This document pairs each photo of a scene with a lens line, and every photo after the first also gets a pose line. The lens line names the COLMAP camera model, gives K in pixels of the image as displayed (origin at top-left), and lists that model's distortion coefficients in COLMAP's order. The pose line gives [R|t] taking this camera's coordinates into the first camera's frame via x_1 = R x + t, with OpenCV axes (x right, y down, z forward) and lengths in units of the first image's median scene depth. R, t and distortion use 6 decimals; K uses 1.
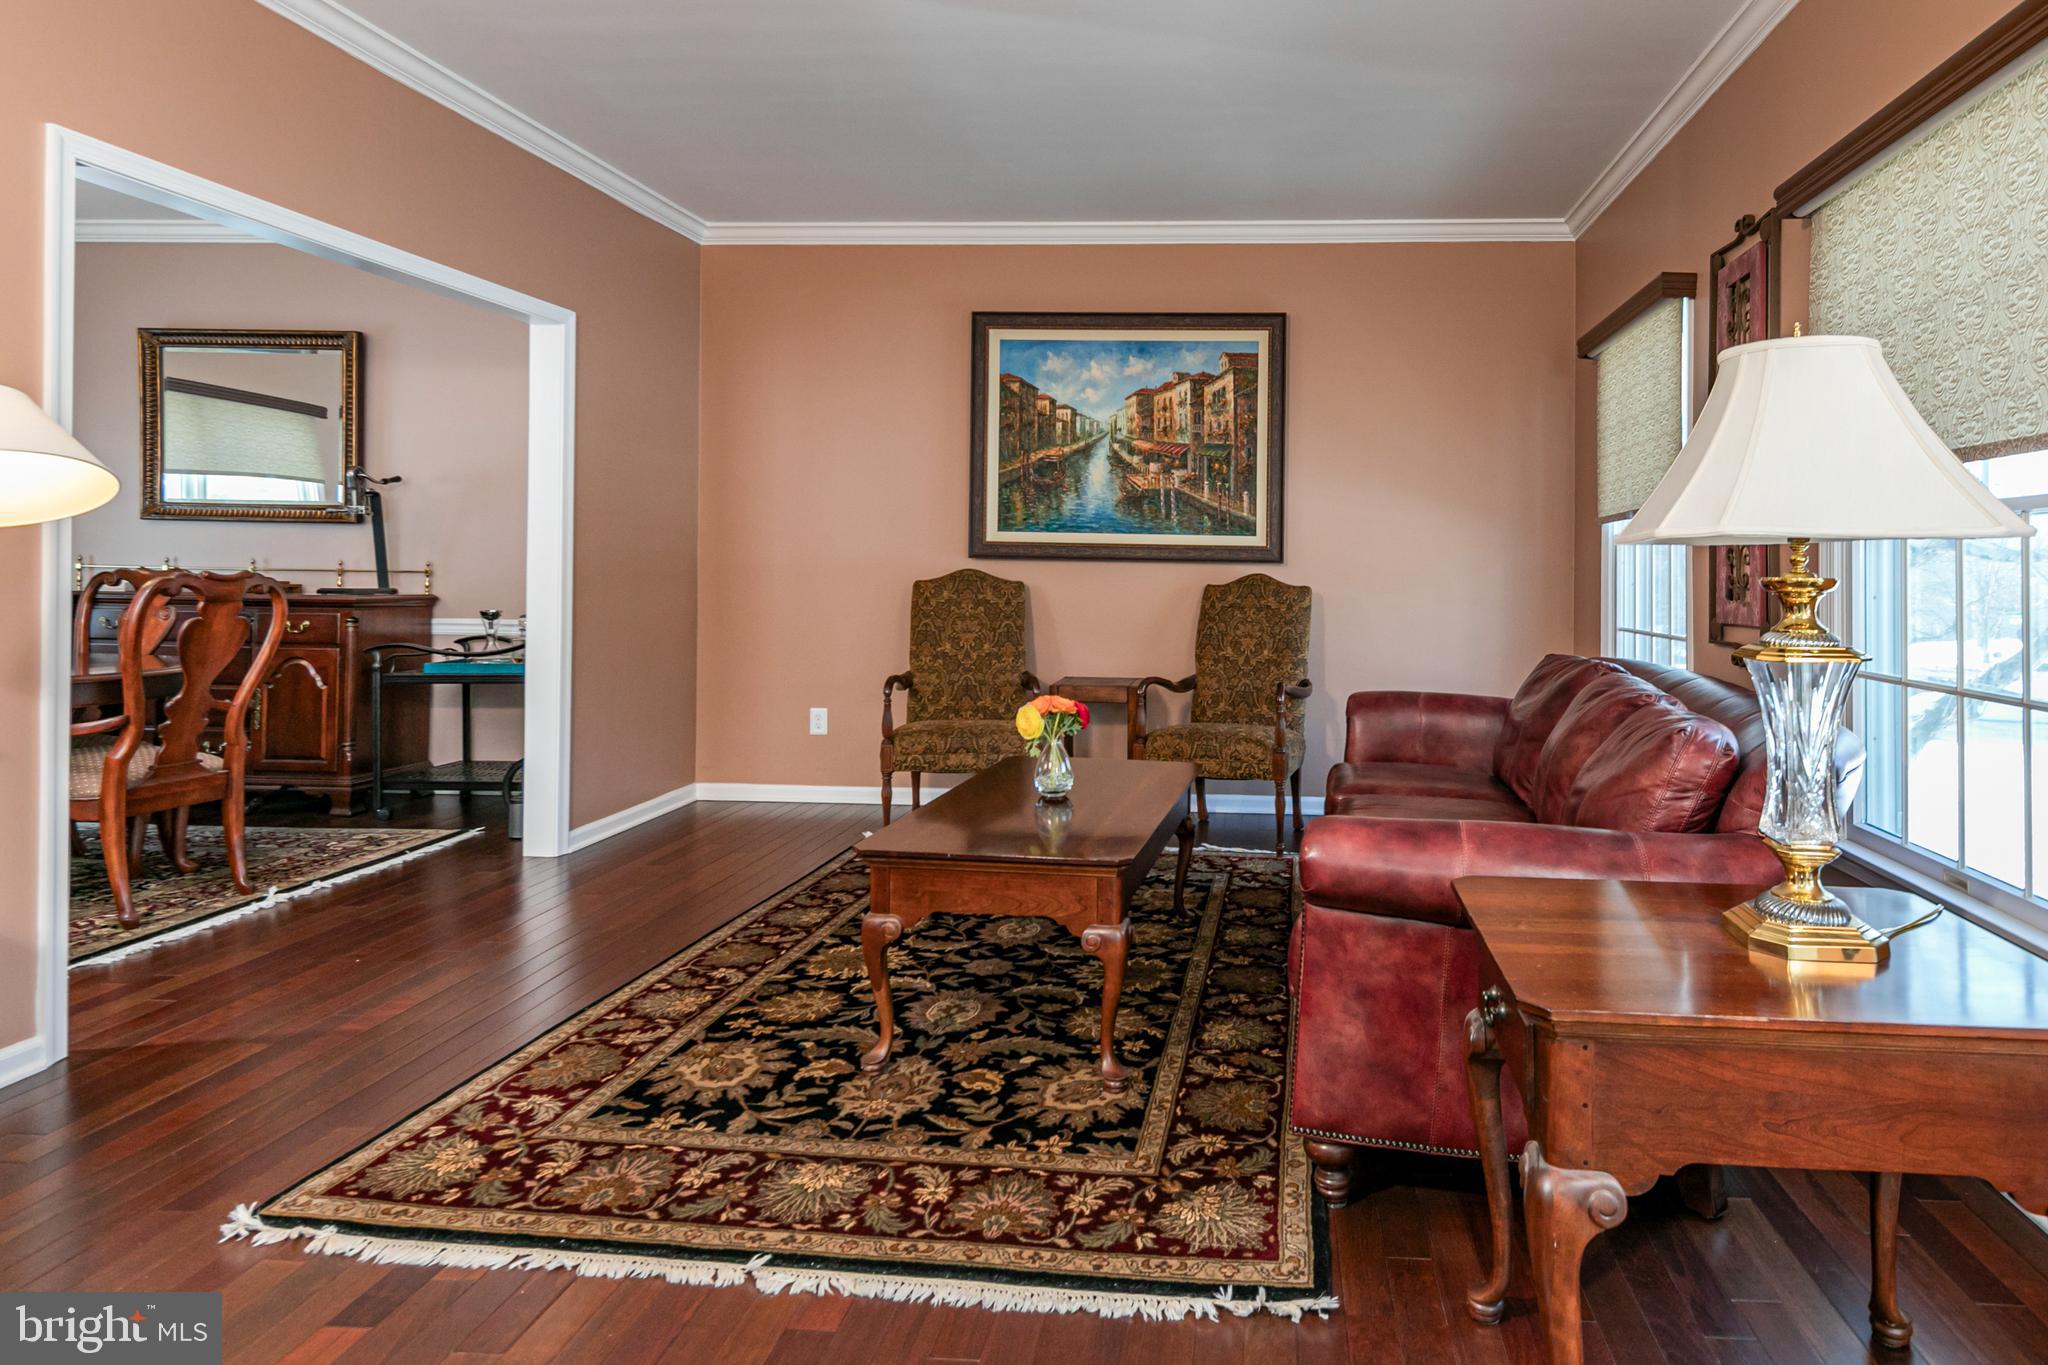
lens RADIAL K [[1051.1, 0, 973.6], [0, 1051.1, 615.8], [0, 0, 1]] dist [0.013160, 0.000183]
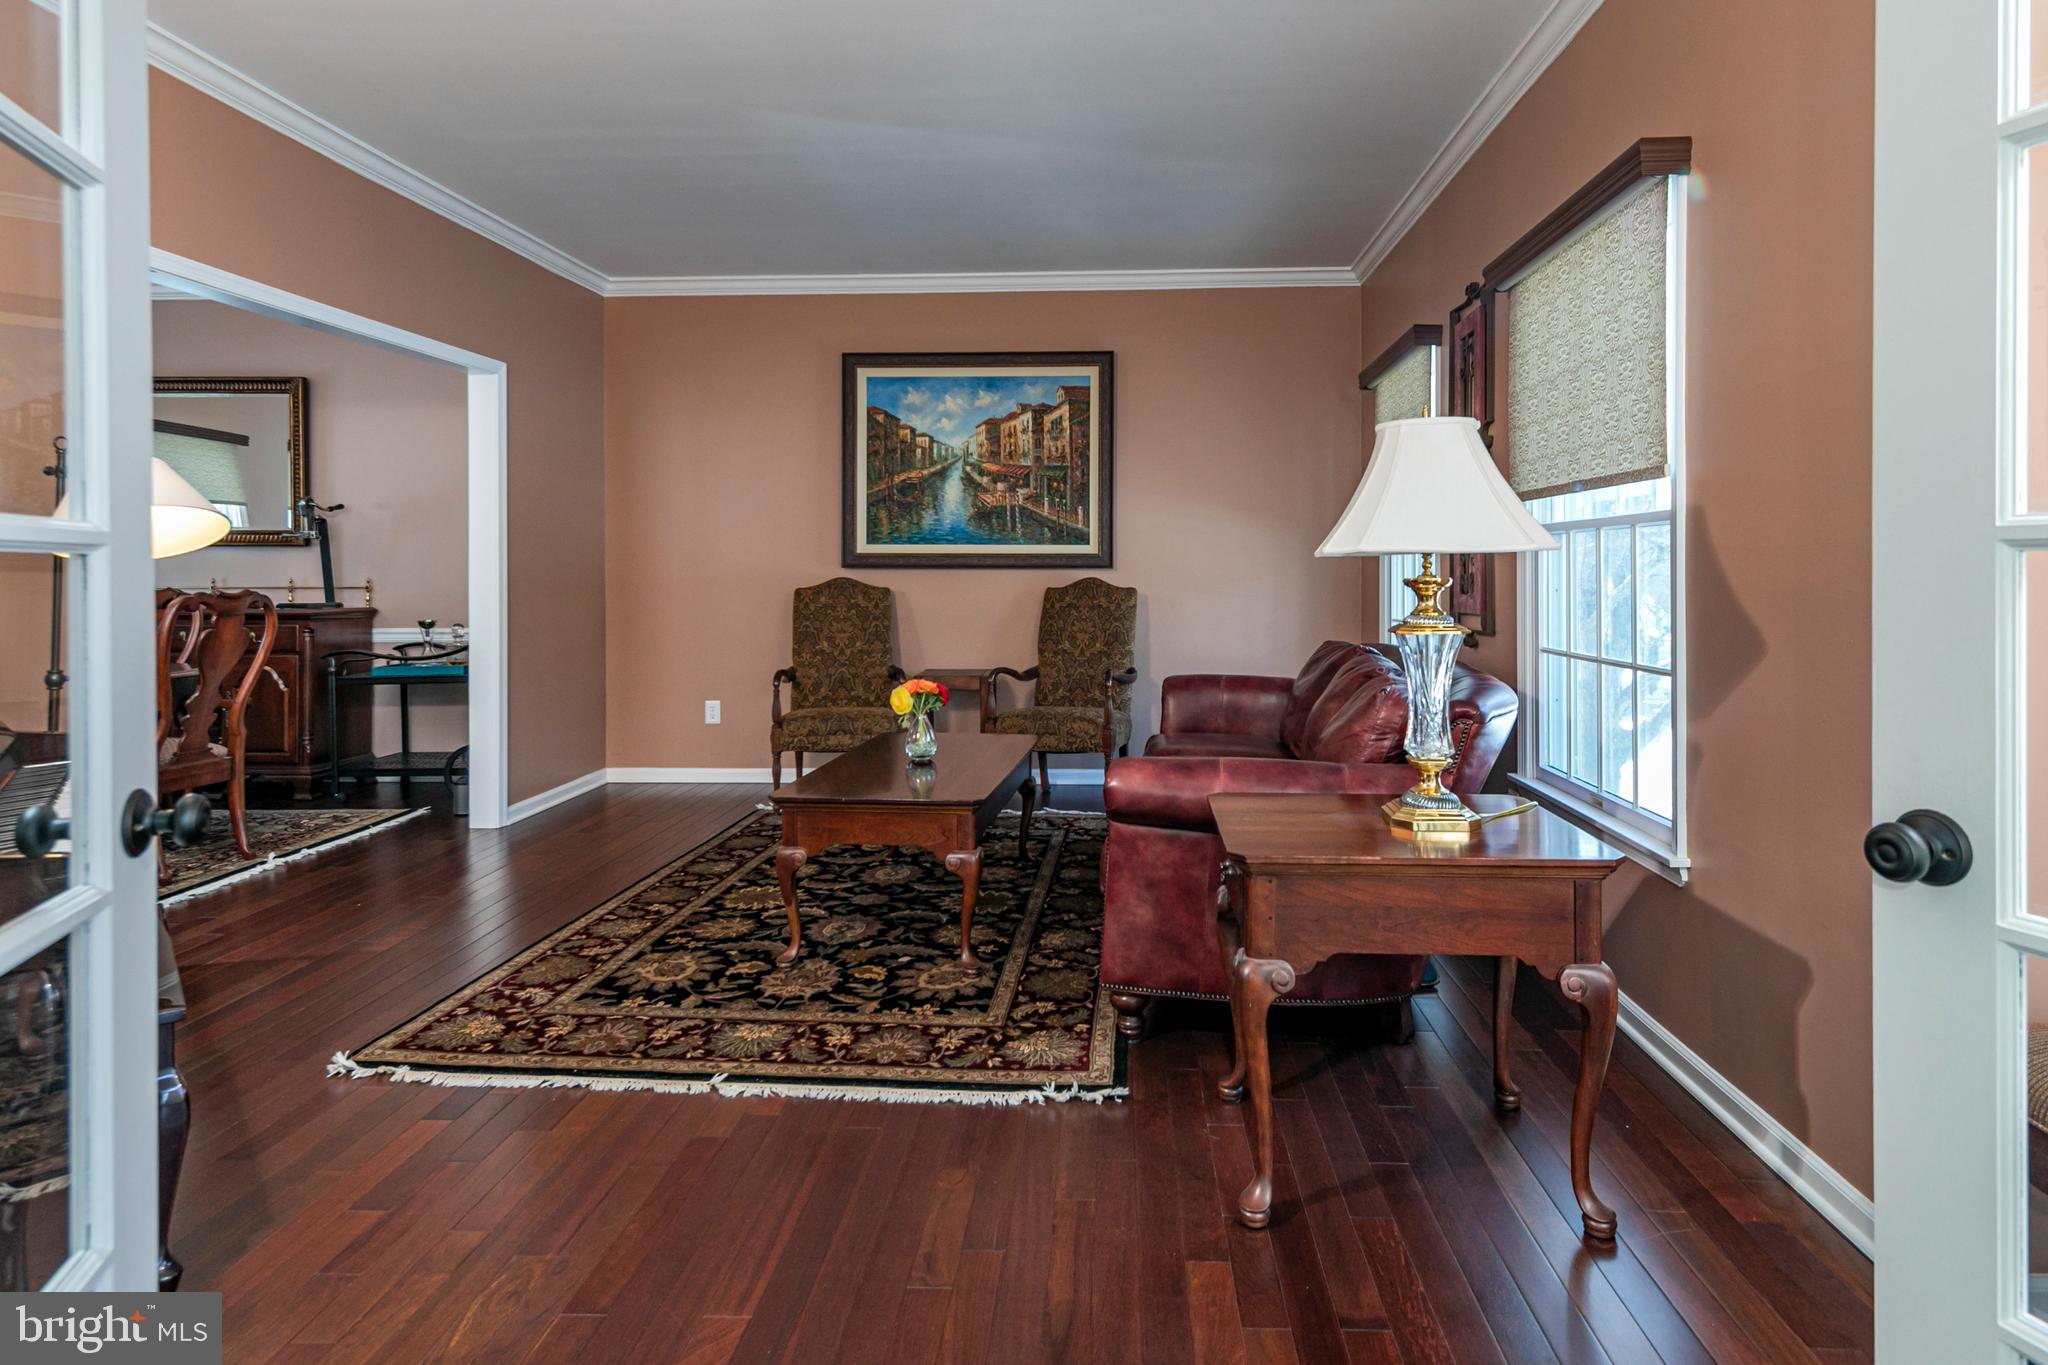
lens RADIAL K [[998.6, 0, 843.7], [0, 998.6, 680.8], [0, 0, 1]] dist [0.002194, 0.000194]
pose [[0.999811, -0.017437, 0.008607, -0.015032], [0.016883, 0.998014, 0.060693, 0.002436], [-0.009648, -0.060537, 0.998119, -0.109787]]
